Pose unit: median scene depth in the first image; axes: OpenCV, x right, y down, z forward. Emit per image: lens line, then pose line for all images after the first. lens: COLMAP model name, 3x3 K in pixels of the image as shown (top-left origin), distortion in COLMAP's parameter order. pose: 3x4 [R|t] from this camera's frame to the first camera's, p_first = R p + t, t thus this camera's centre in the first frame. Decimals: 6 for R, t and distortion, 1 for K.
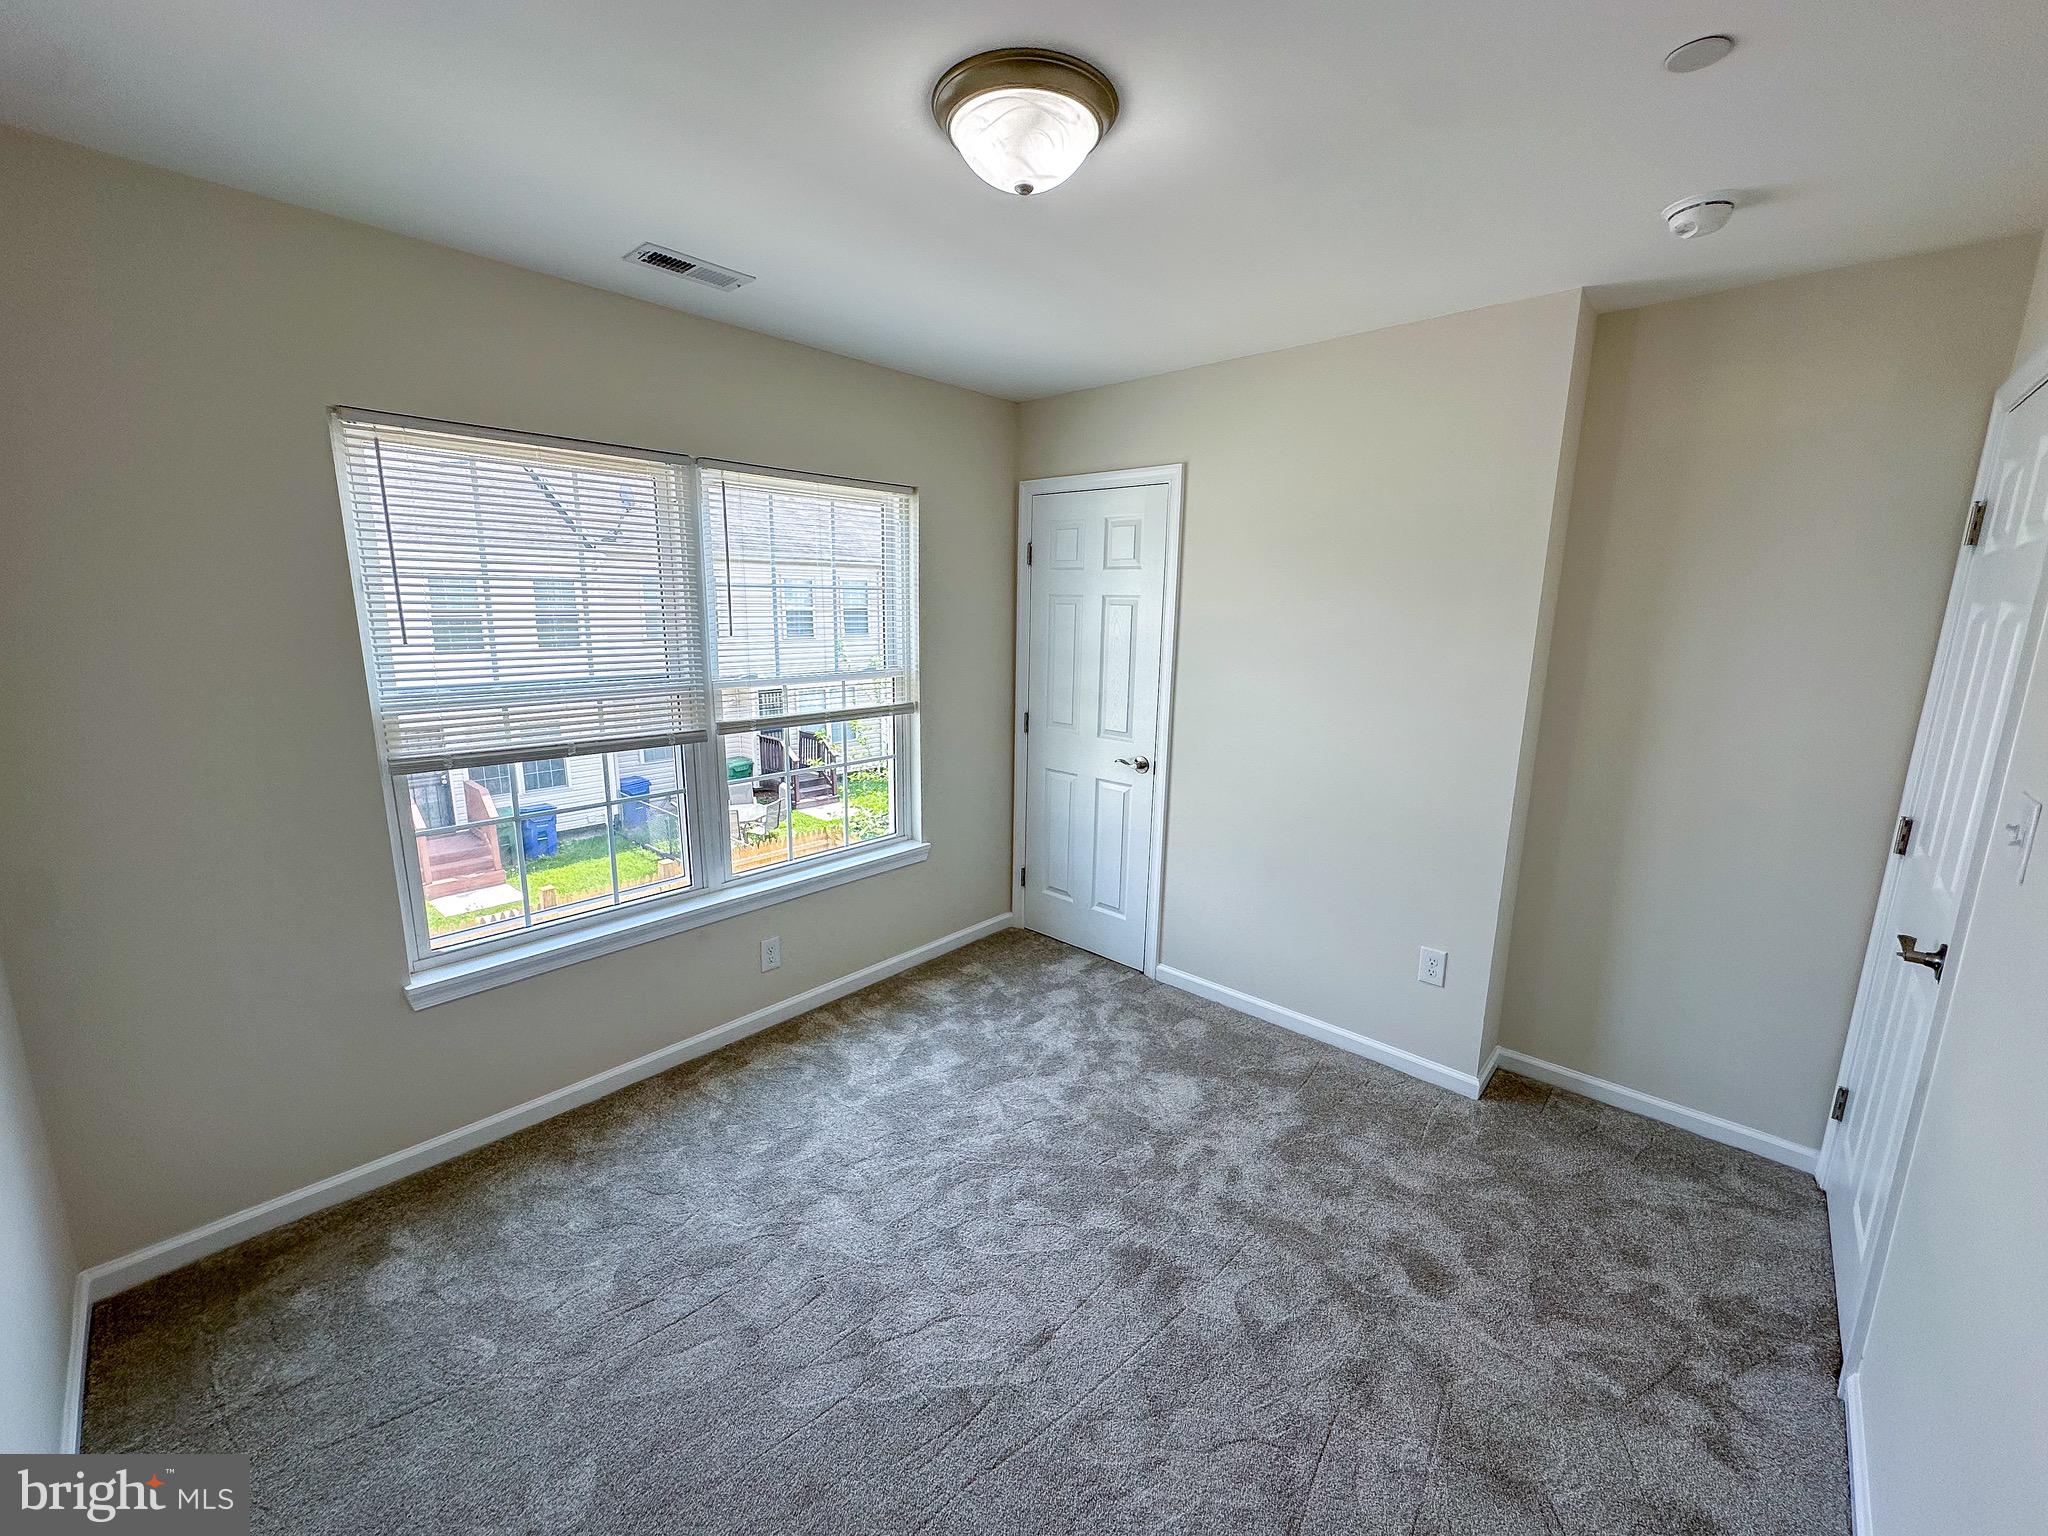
lens RADIAL K [[816.3, 0, 1035.6], [0, 816.3, 772.1], [0, 0, 1]] dist [-0.004422, 0.001014]
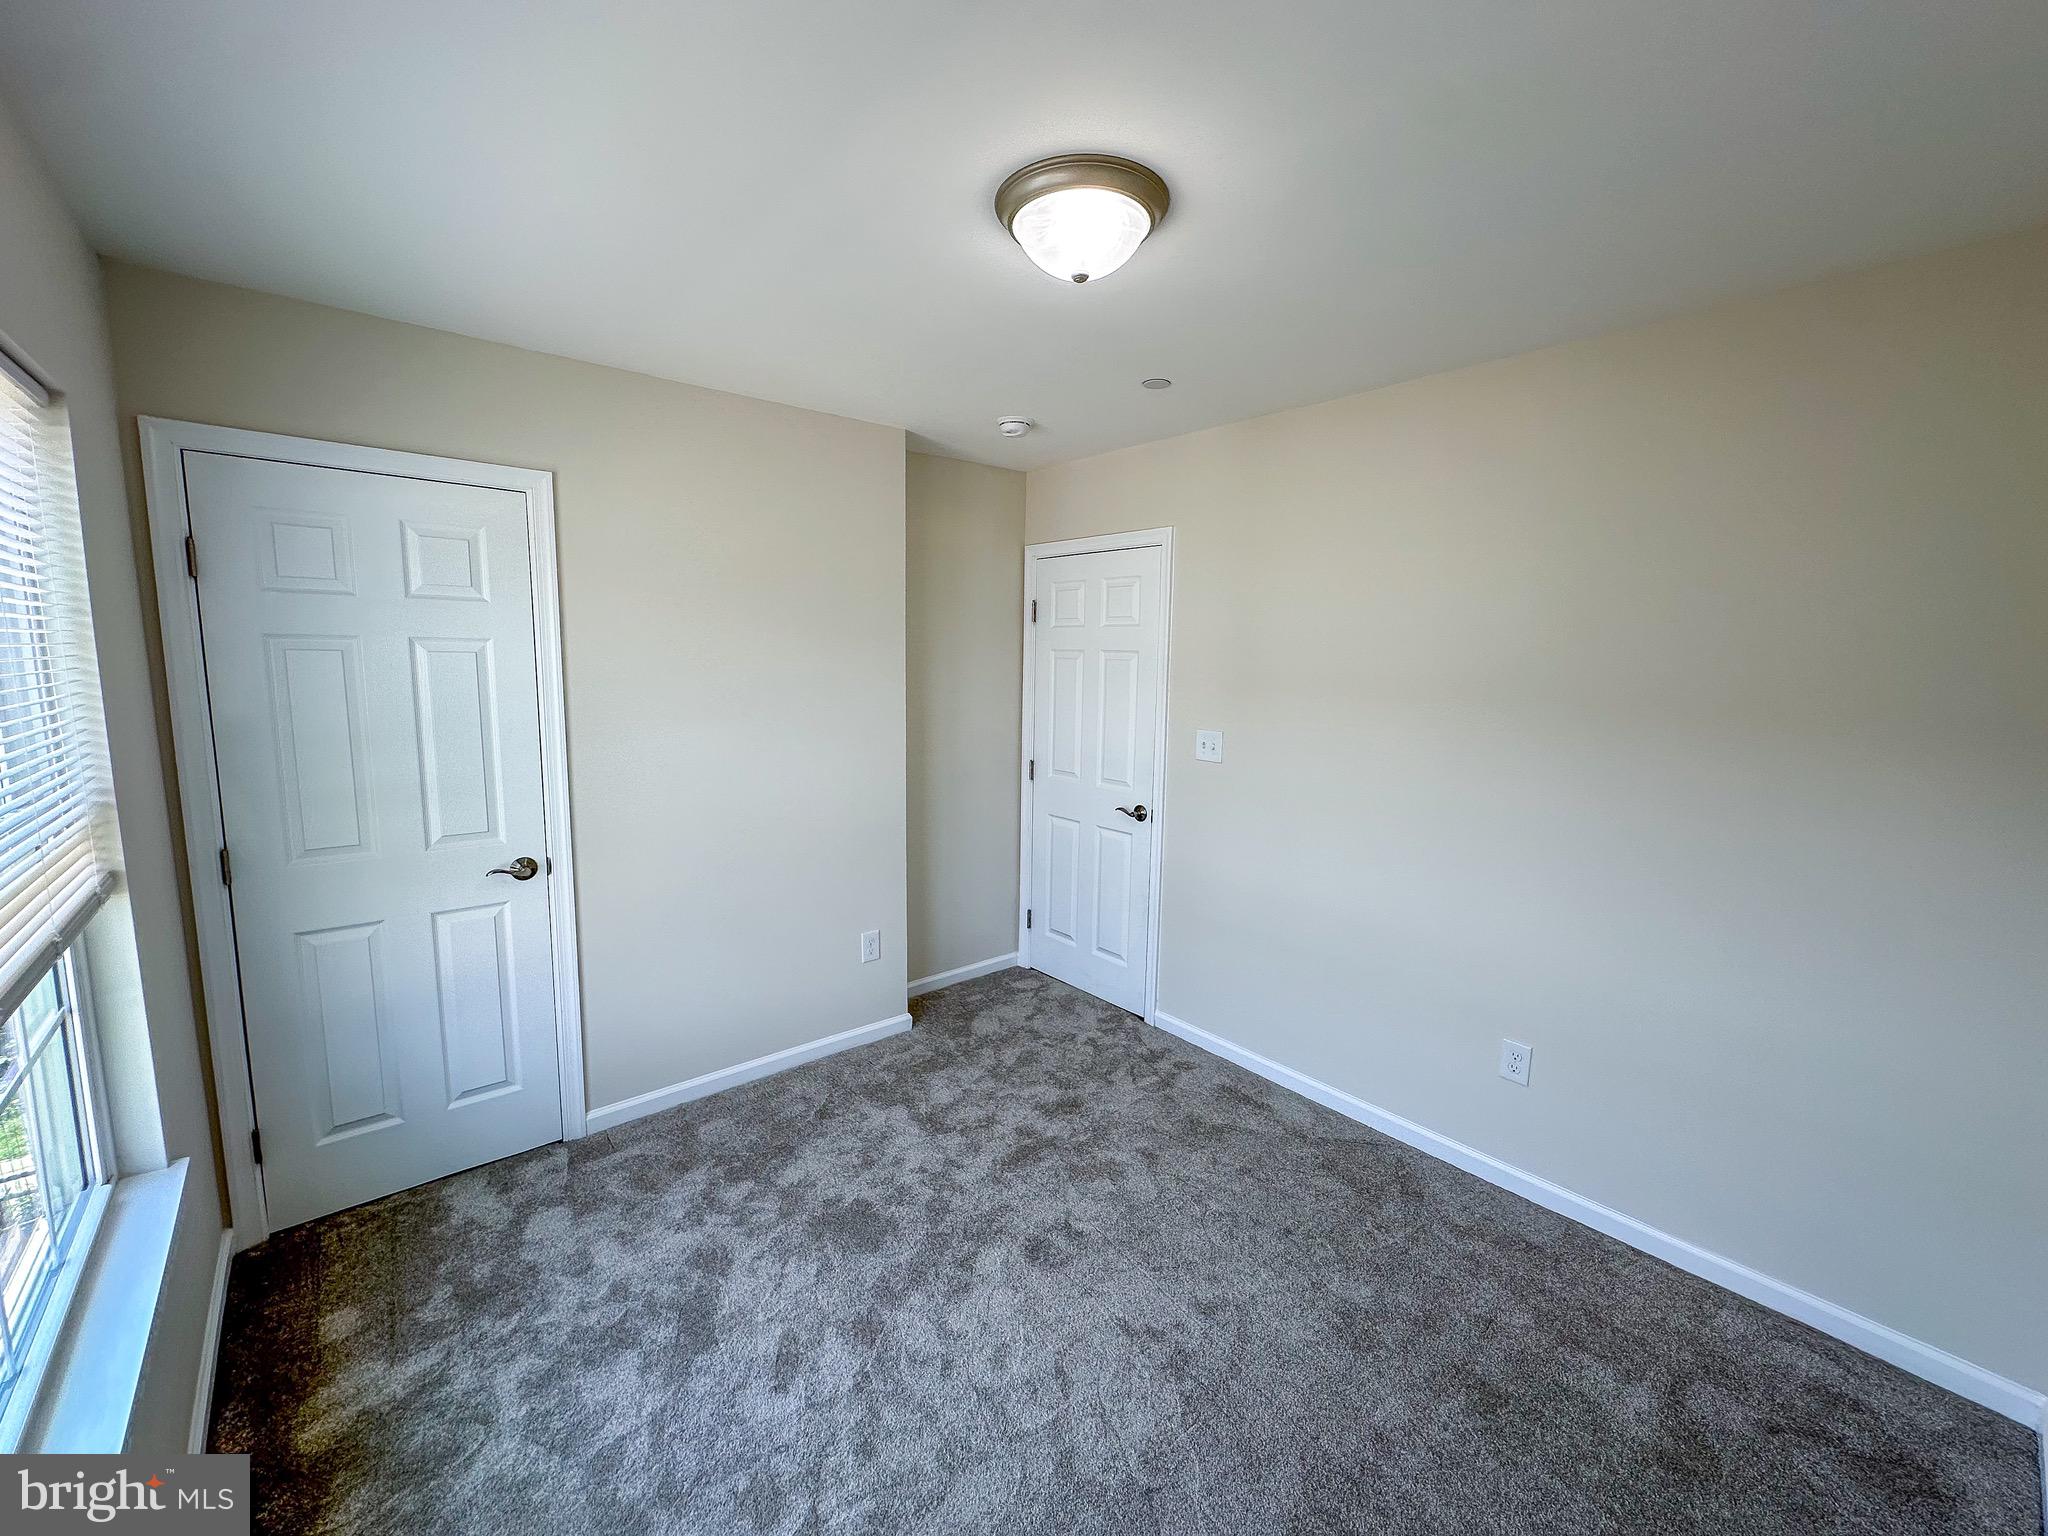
lens RADIAL K [[816.3, 0, 1024.5], [0, 816.3, 769.4], [0, 0, 1]] dist [-0.004422, 0.001014]
pose [[0.140109, -0.155059, 0.977919, -0.552084], [0.188781, 0.973727, 0.127347, -0.112981], [-0.971973, 0.166770, 0.165700, 0.469555]]
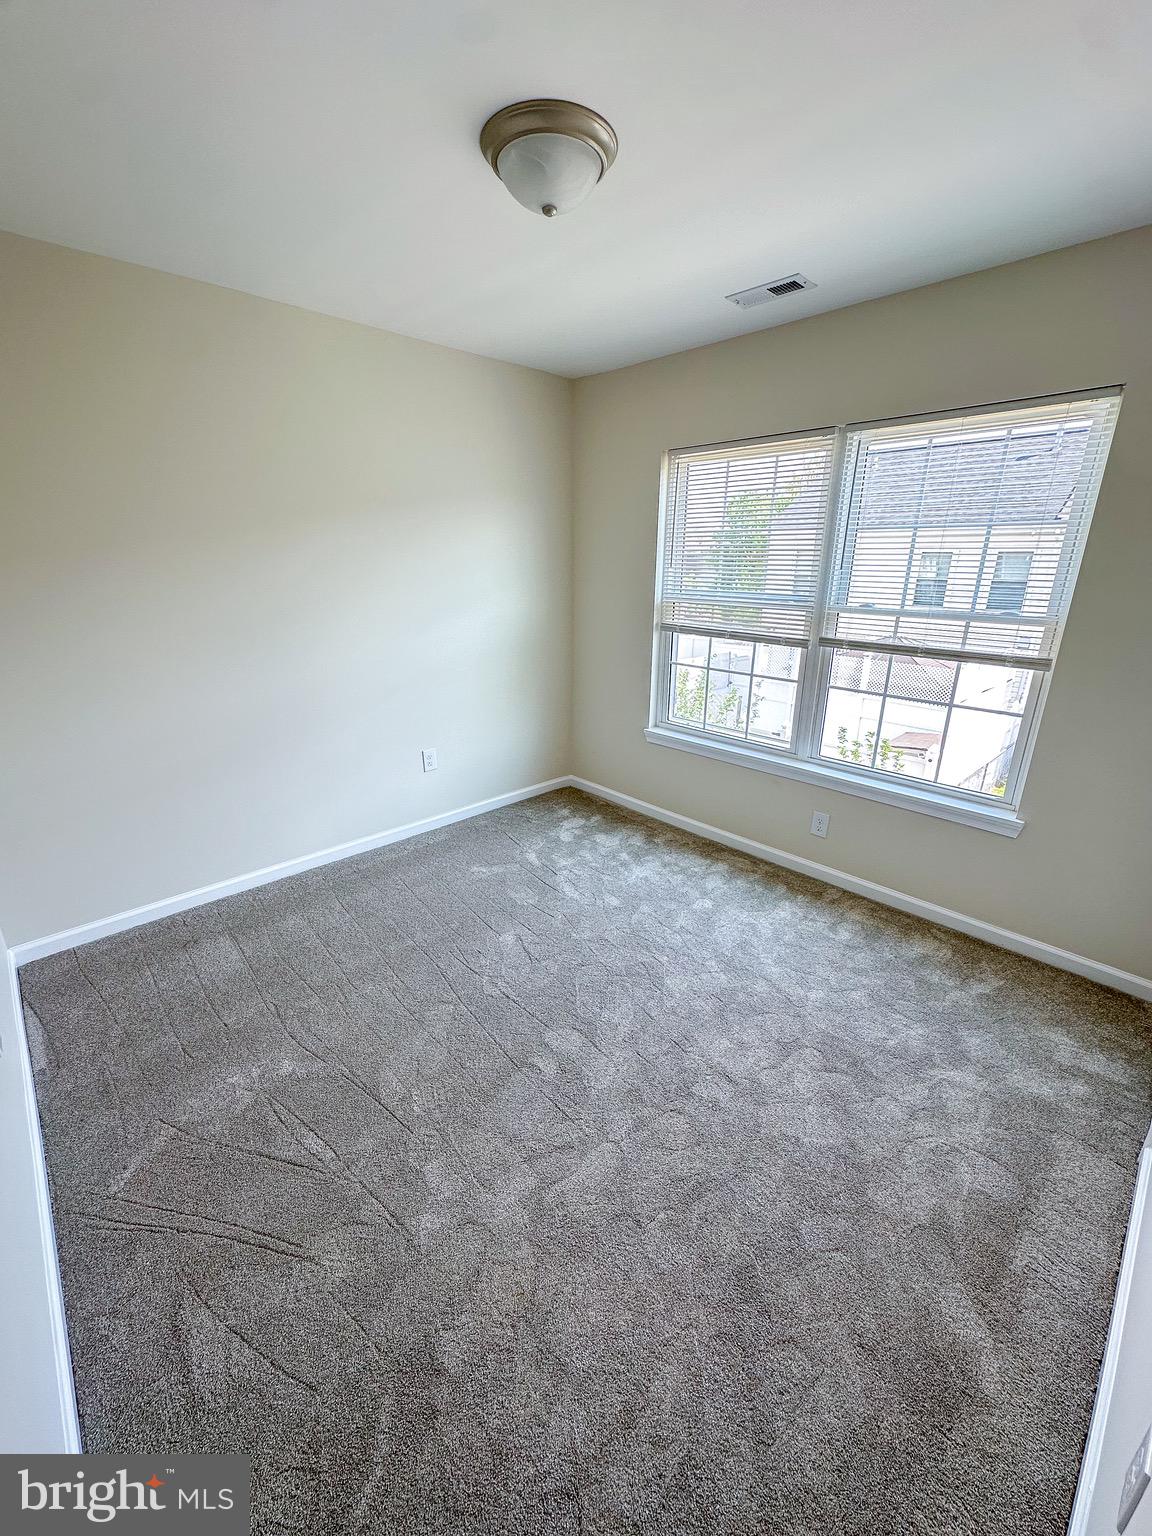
lens RADIAL K [[612.2, 0, 609.9], [0, 612.2, 763.1], [0, 0, 1]] dist [-0.004422, 0.001014]
pose [[-0.071196, 0.311512, -0.947571, 0.575782], [-0.182439, 0.929890, 0.319407, -0.115971], [0.980636, 0.195615, -0.009372, 0.641665]]
